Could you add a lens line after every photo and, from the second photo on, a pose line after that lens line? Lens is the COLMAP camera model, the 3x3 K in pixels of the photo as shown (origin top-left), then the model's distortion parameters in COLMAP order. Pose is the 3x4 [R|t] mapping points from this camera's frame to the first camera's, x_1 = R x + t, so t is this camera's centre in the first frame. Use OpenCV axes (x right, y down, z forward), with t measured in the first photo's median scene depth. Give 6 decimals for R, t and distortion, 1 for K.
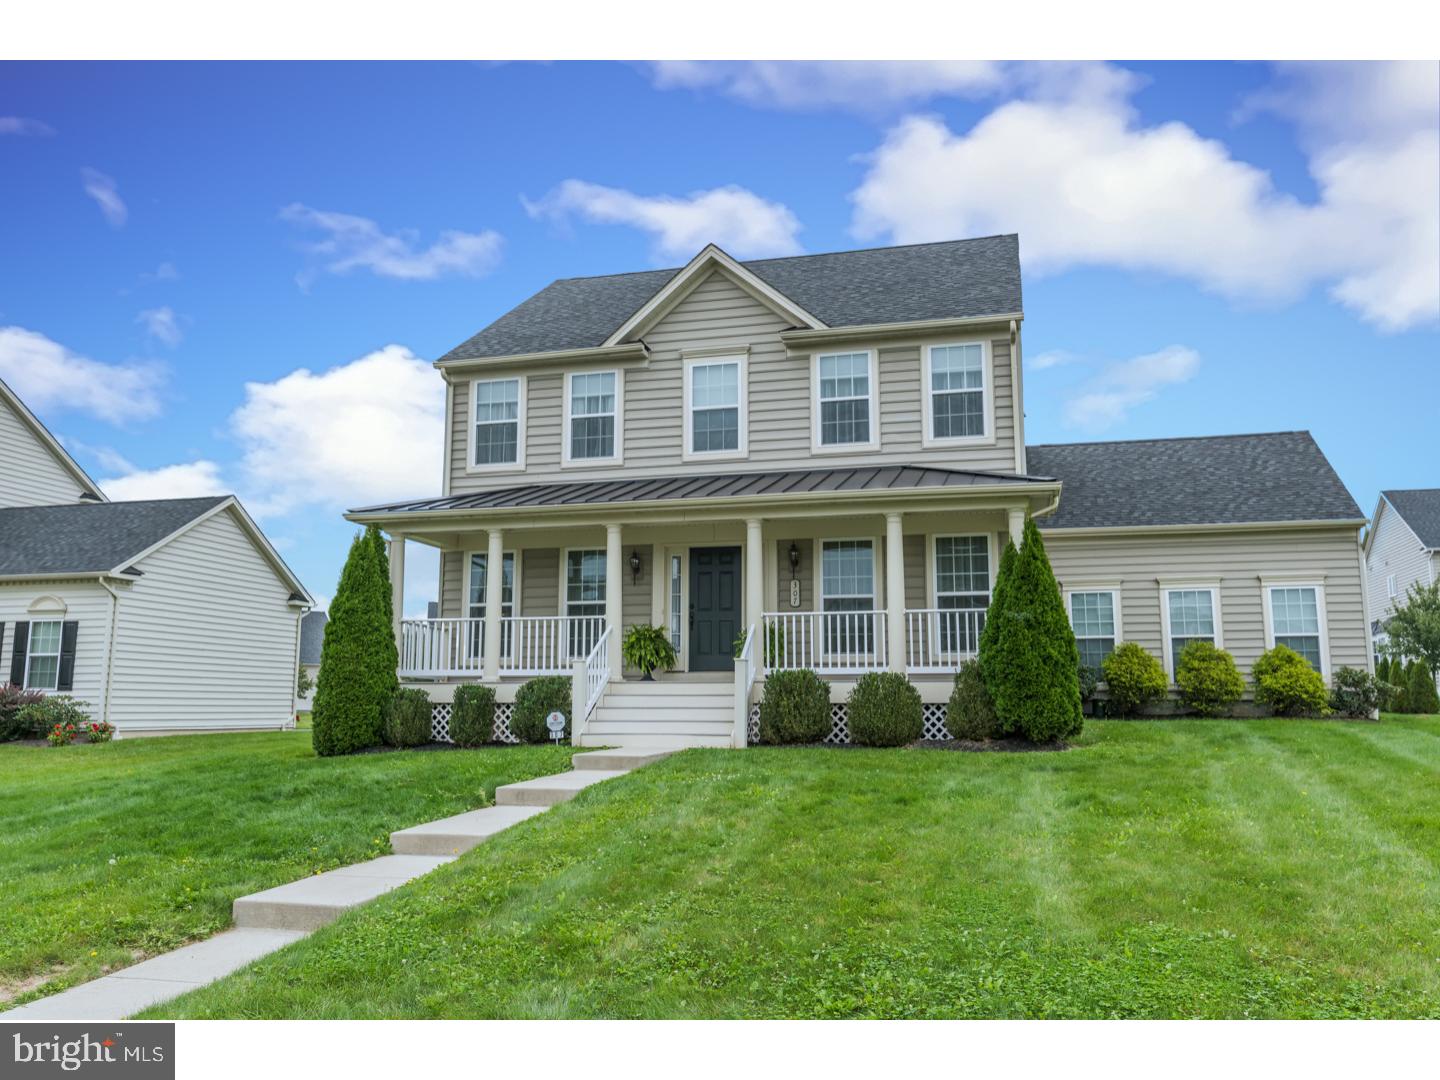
lens RADIAL K [[1177.8, 0, 717.0], [0, 1177.8, 533.4], [0, 0, 1]] dist [-0.022672, -0.005221]
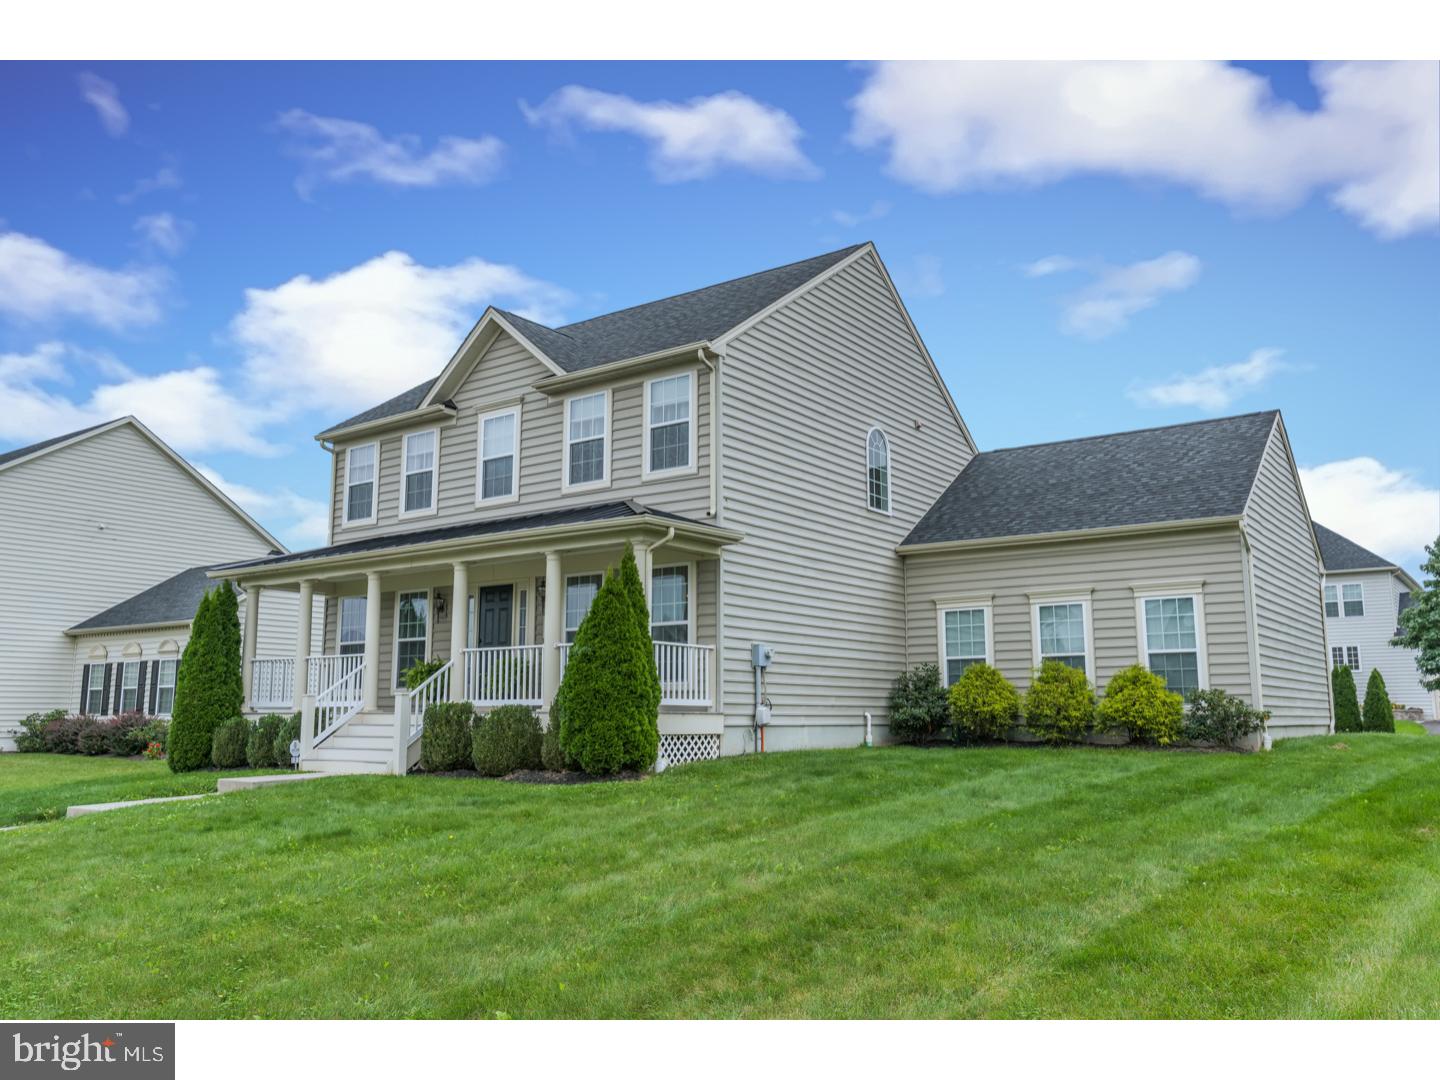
lens RADIAL K [[1145.3, 0, 720.8], [0, 1145.3, 545.0], [0, 0, 1]] dist [-0.007517, -0.005970]
pose [[0.930819, -0.055307, -0.361270, 0.565704], [0.055855, 0.998399, -0.008933, -0.004838], [0.361186, -0.011864, 0.932418, 0.091120]]
